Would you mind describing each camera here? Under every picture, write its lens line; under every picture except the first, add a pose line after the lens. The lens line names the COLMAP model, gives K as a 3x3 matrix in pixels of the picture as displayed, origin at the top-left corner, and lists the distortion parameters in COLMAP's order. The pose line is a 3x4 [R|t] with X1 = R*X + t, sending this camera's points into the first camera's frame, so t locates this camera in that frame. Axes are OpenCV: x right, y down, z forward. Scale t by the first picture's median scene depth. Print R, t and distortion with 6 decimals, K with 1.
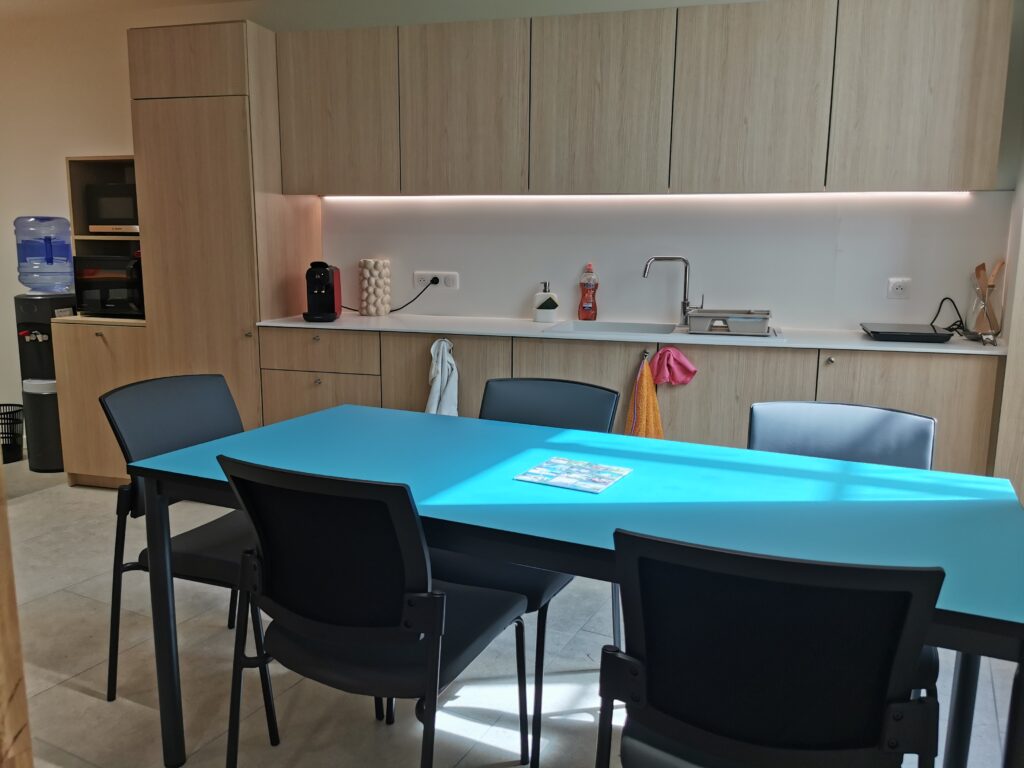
lens RADIAL K [[795.0, 0, 509.1], [0, 795.0, 385.2], [0, 0, 1]] dist [0.052232, -0.056012]
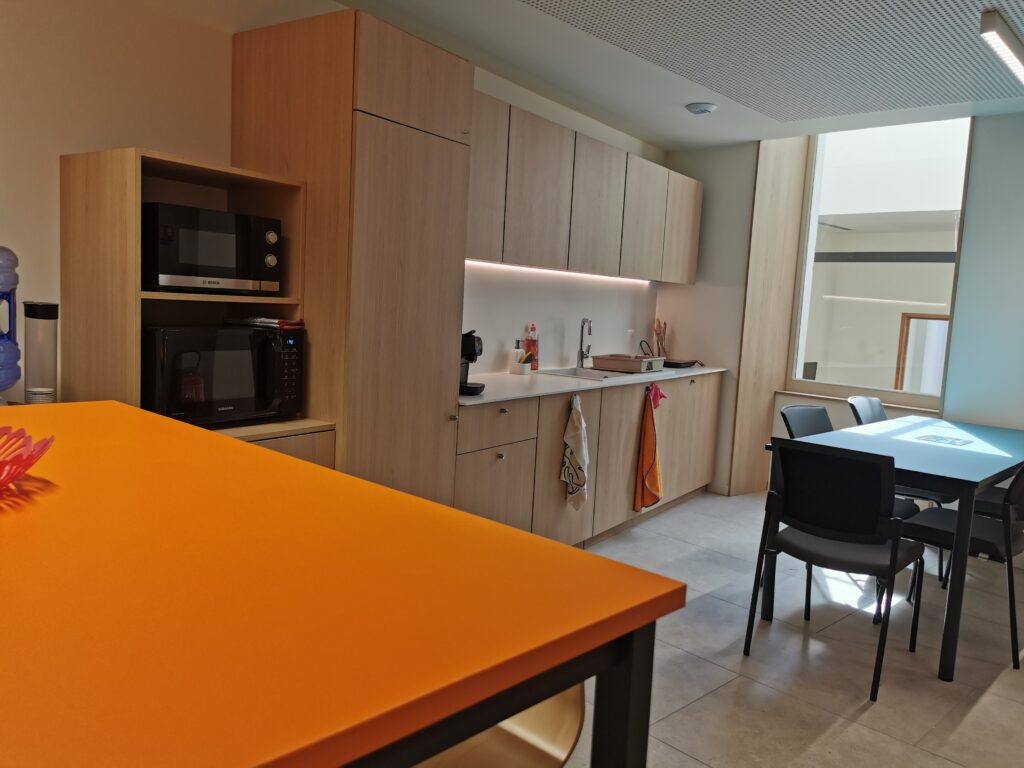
lens RADIAL K [[795.0, 0, 509.0], [0, 795.0, 382.5], [0, 0, 1]] dist [0.052232, -0.056012]
pose [[0.328609, -0.094737, 0.939703, -1.082913], [0.111948, 0.991850, 0.060847, -0.142377], [-0.937808, 0.085203, 0.336536, 0.639321]]
